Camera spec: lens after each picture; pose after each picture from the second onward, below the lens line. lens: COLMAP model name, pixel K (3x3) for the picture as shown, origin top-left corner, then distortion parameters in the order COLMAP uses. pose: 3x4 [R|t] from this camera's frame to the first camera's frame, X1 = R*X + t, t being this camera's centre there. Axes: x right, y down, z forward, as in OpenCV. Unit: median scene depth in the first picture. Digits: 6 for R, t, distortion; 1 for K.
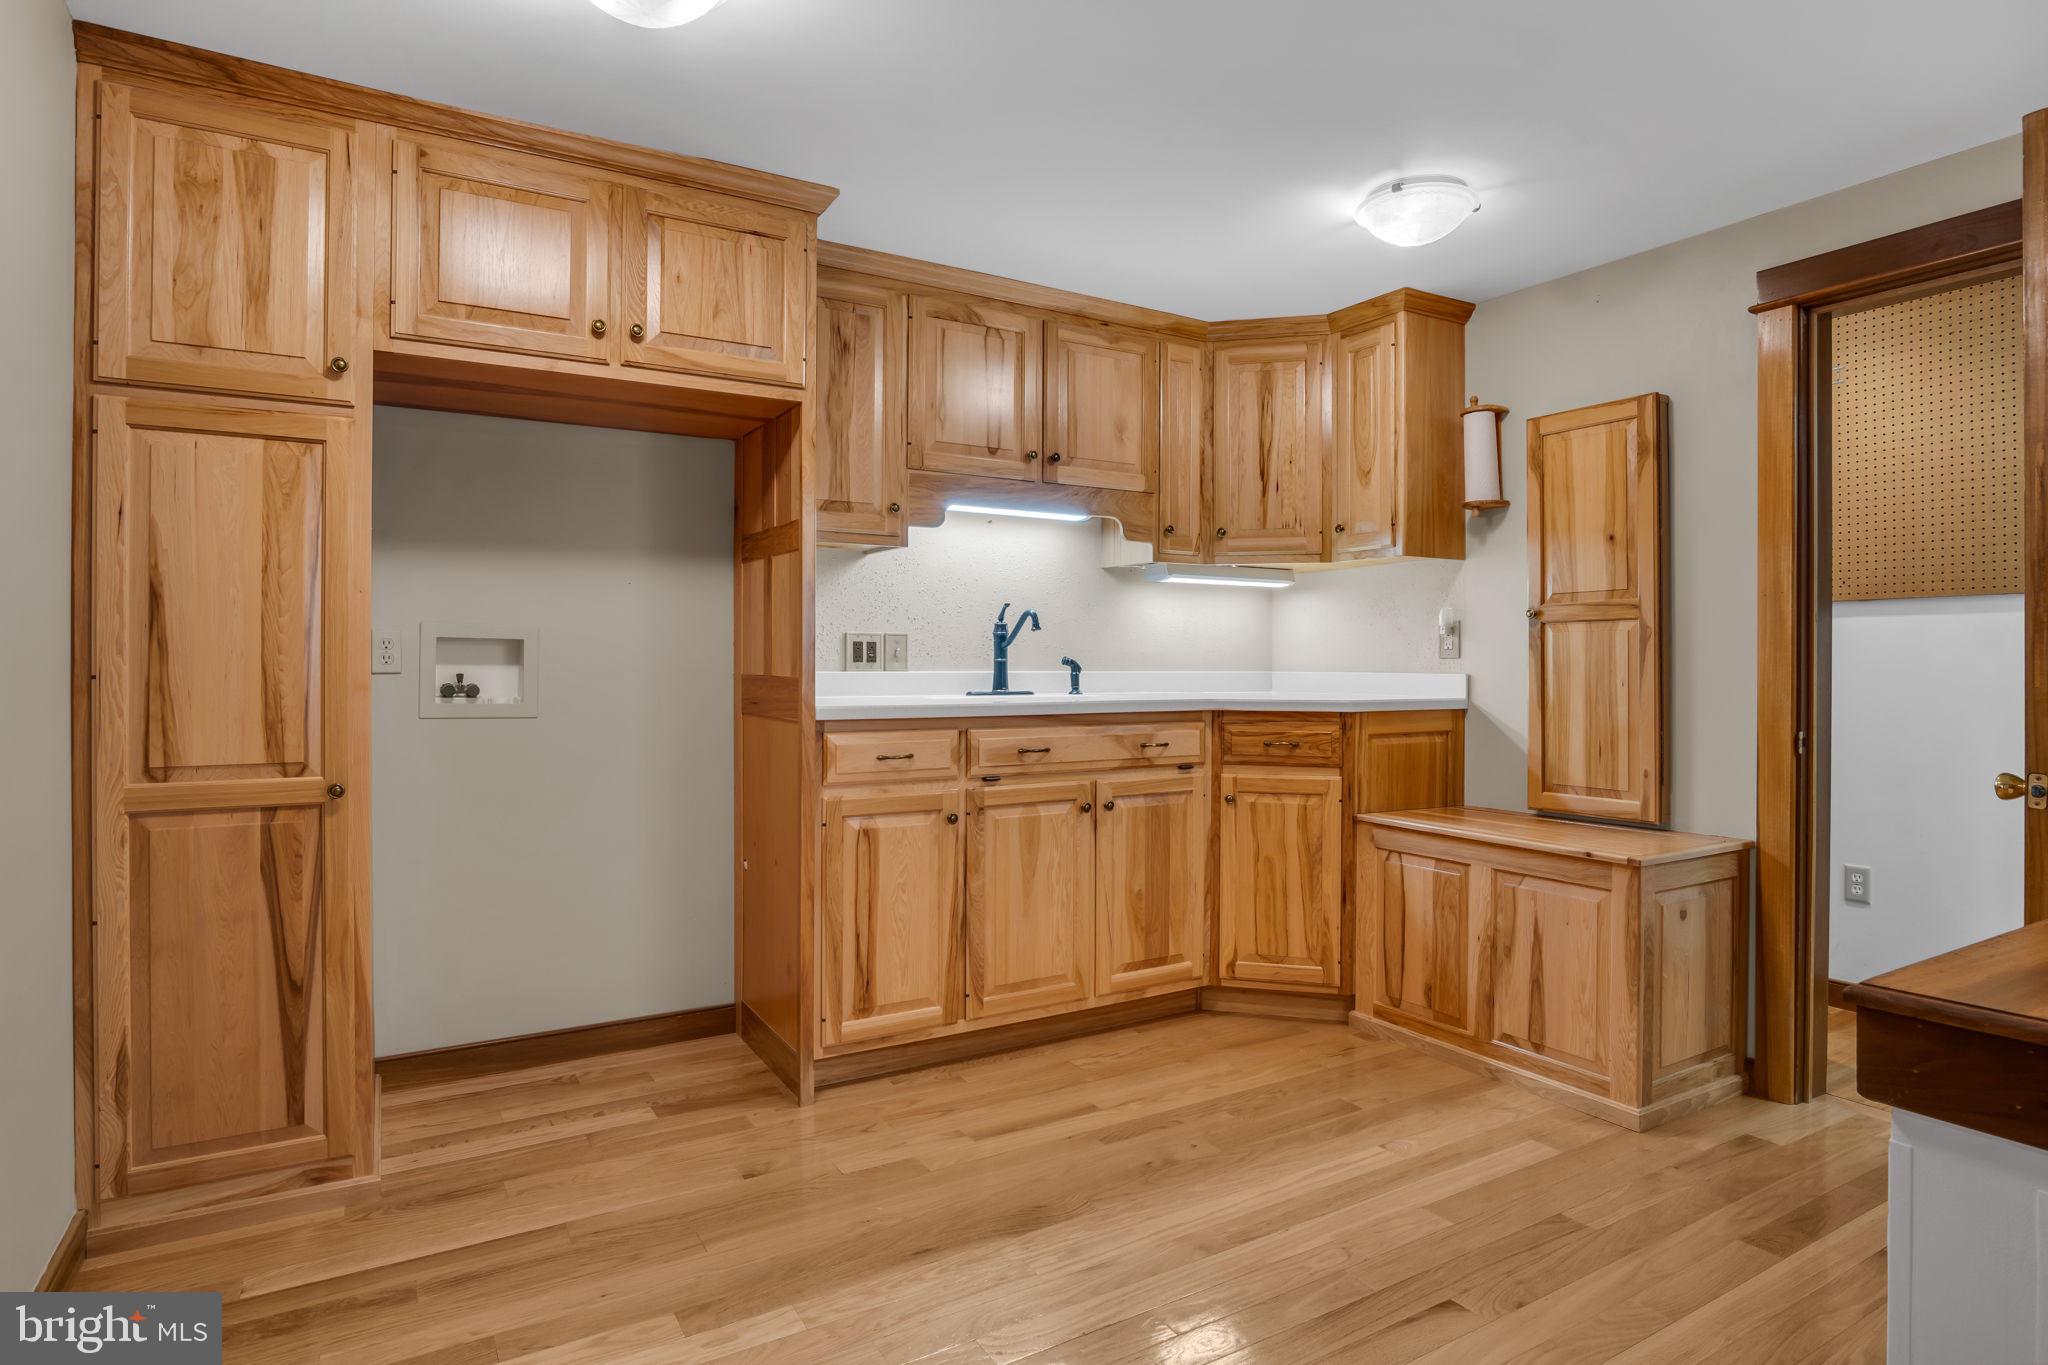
lens RADIAL K [[1100.6, 0, 1012.4], [0, 1100.6, 666.8], [0, 0, 1]] dist [-0.023491, 0.001430]
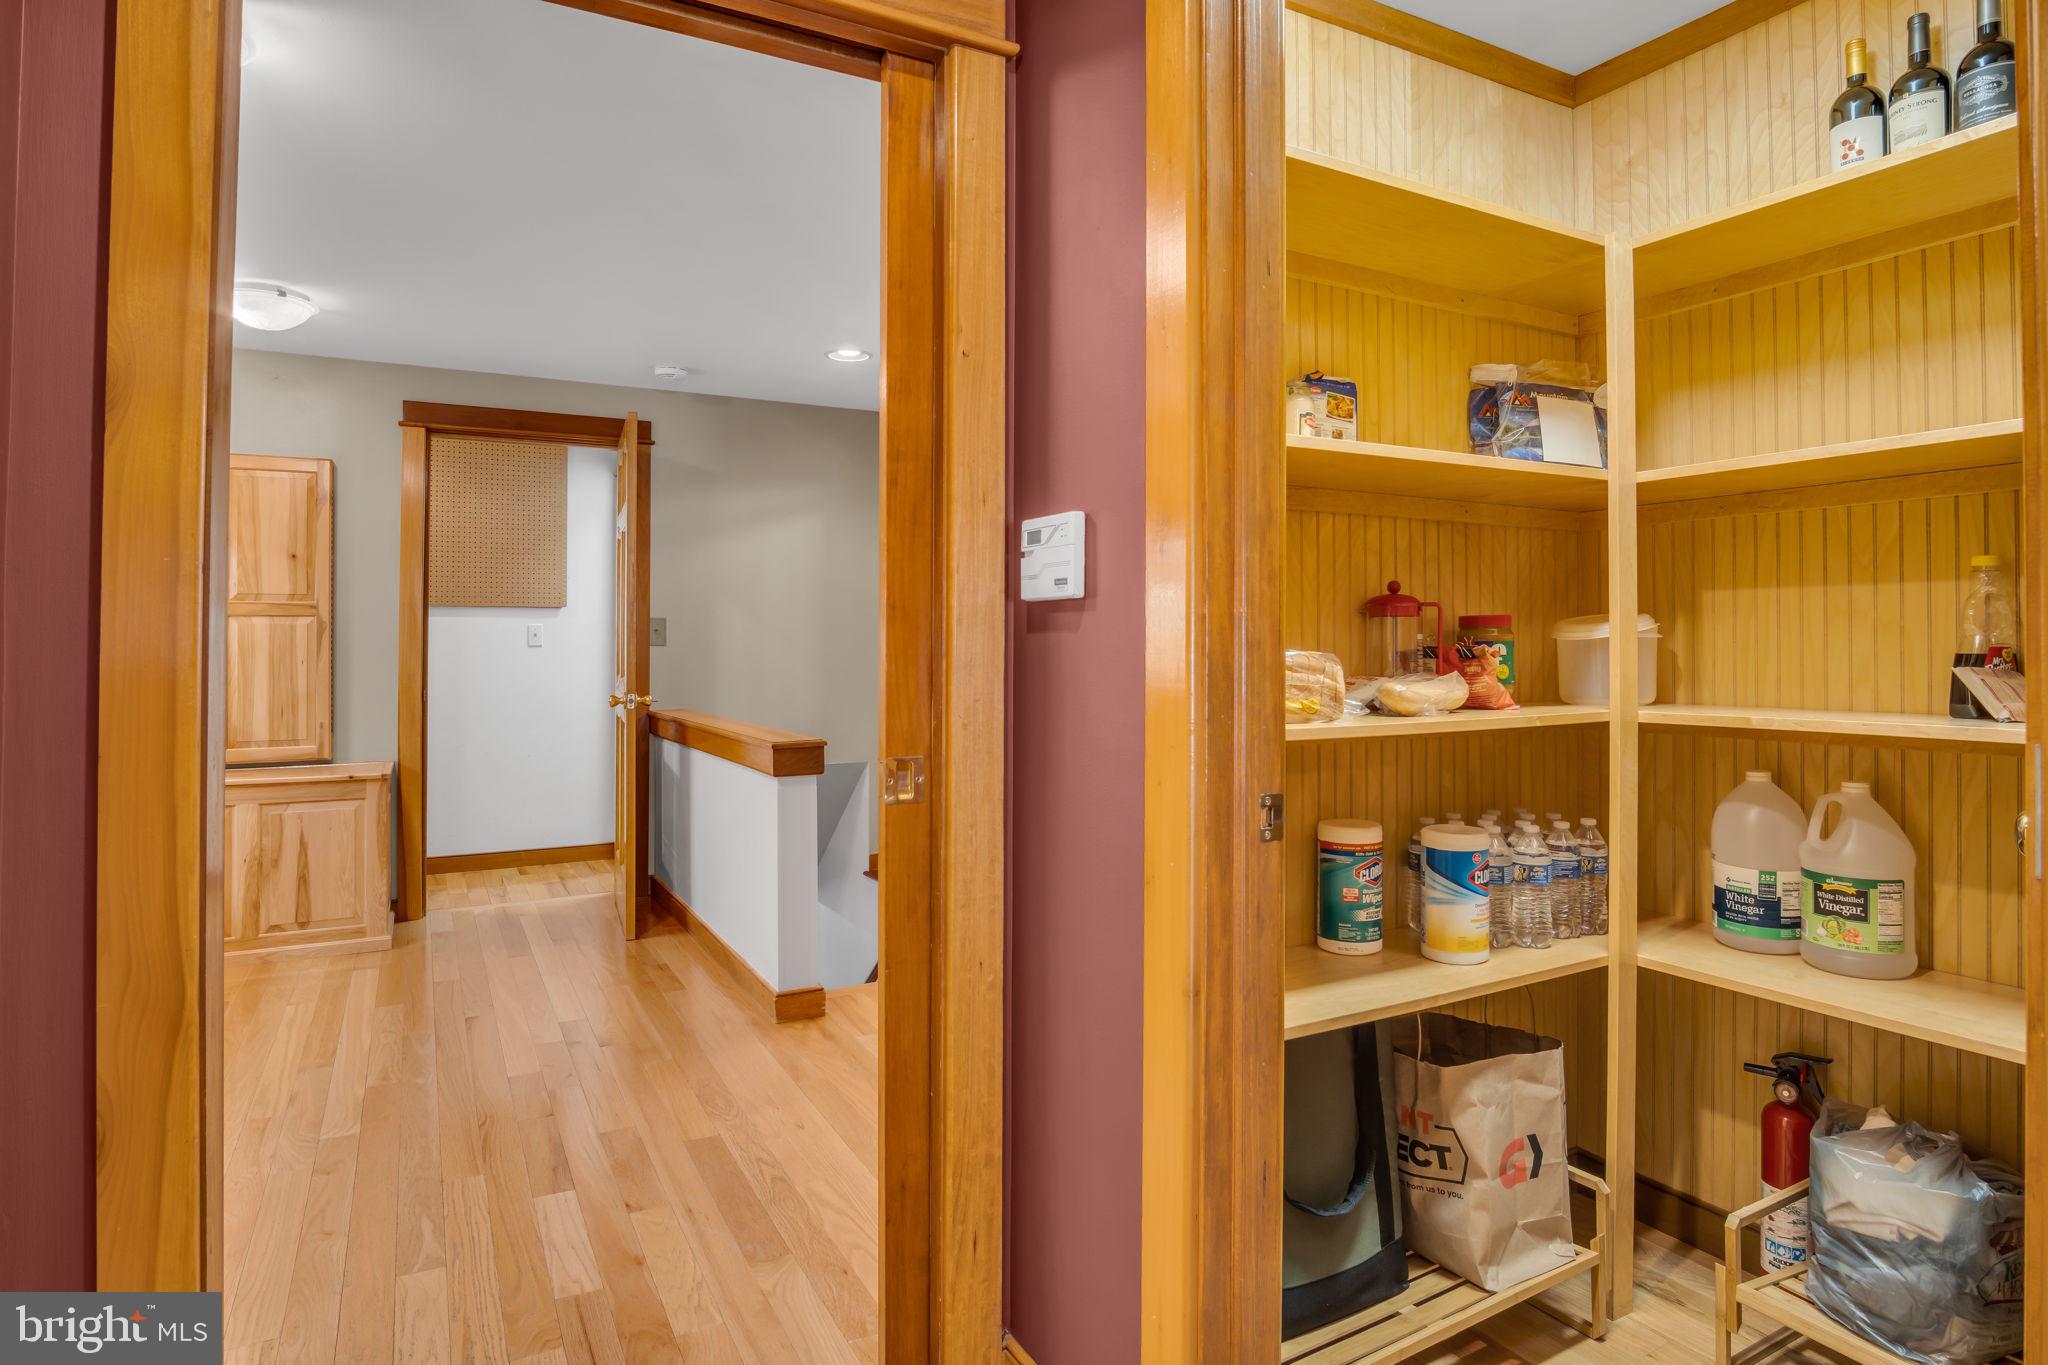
lens RADIAL K [[1121.3, 0, 1022.3], [0, 1121.3, 628.2], [0, 0, 1]] dist [-0.030259, 0.000109]
pose [[0.036254, 0.014478, 0.999238, -0.772303], [0.005125, 0.999879, -0.014673, -0.002023], [-0.999329, 0.005653, 0.036176, 0.032062]]
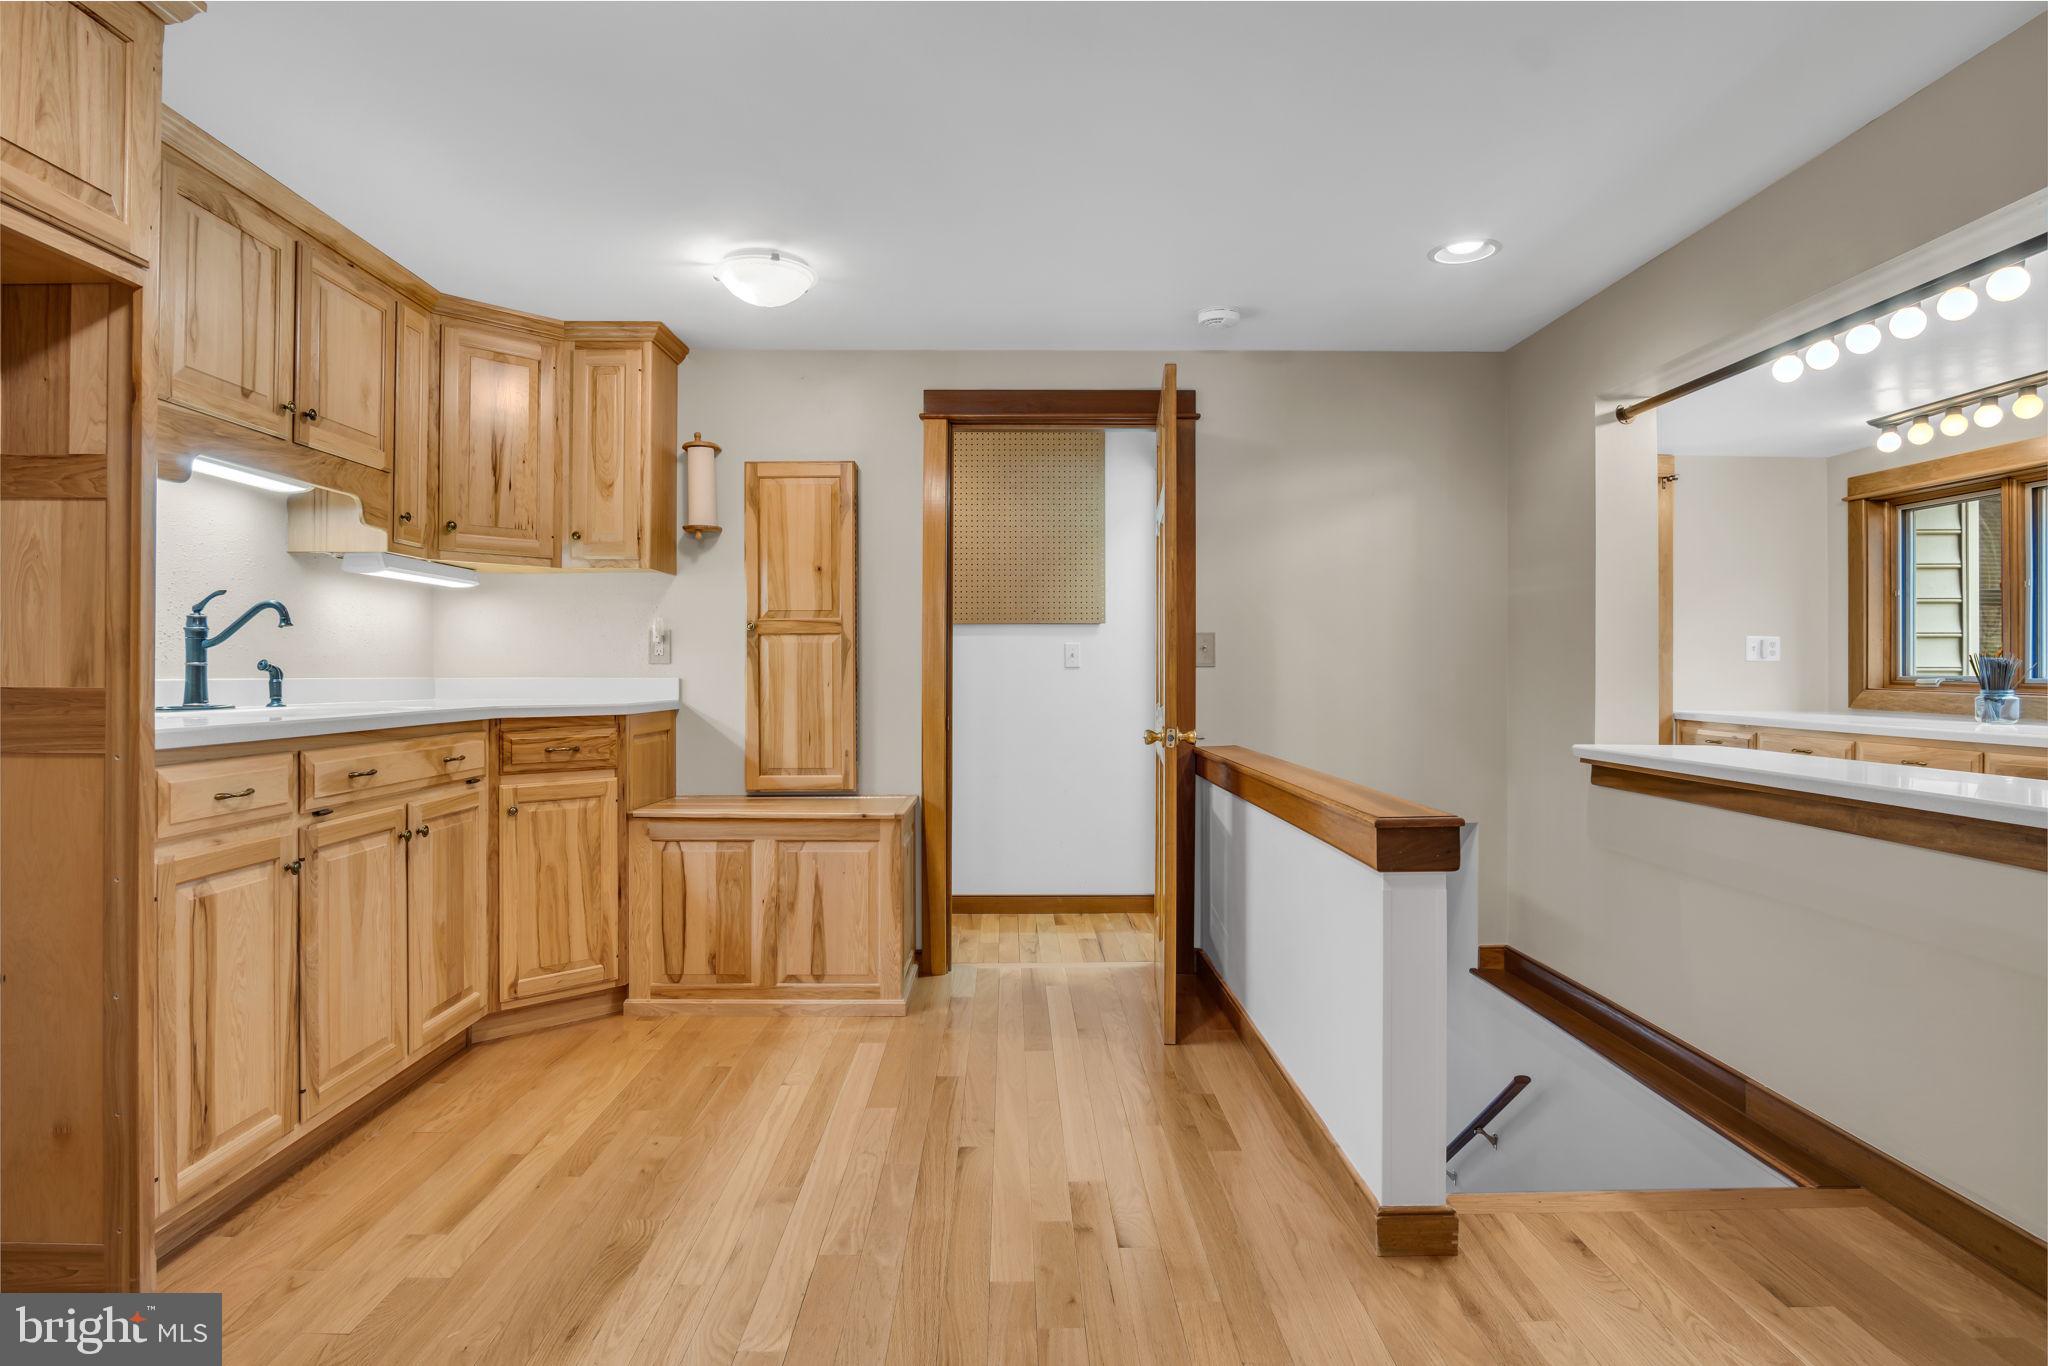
lens RADIAL K [[1100.6, 0, 1012.4], [0, 1100.6, 667.3], [0, 0, 1]] dist [-0.023491, 0.001430]
pose [[0.504515, 0.000616, 0.863403, -0.419831], [0.003048, 0.999992, -0.002494, -0.000184], [-0.863398, 0.003890, 0.504509, 0.156269]]
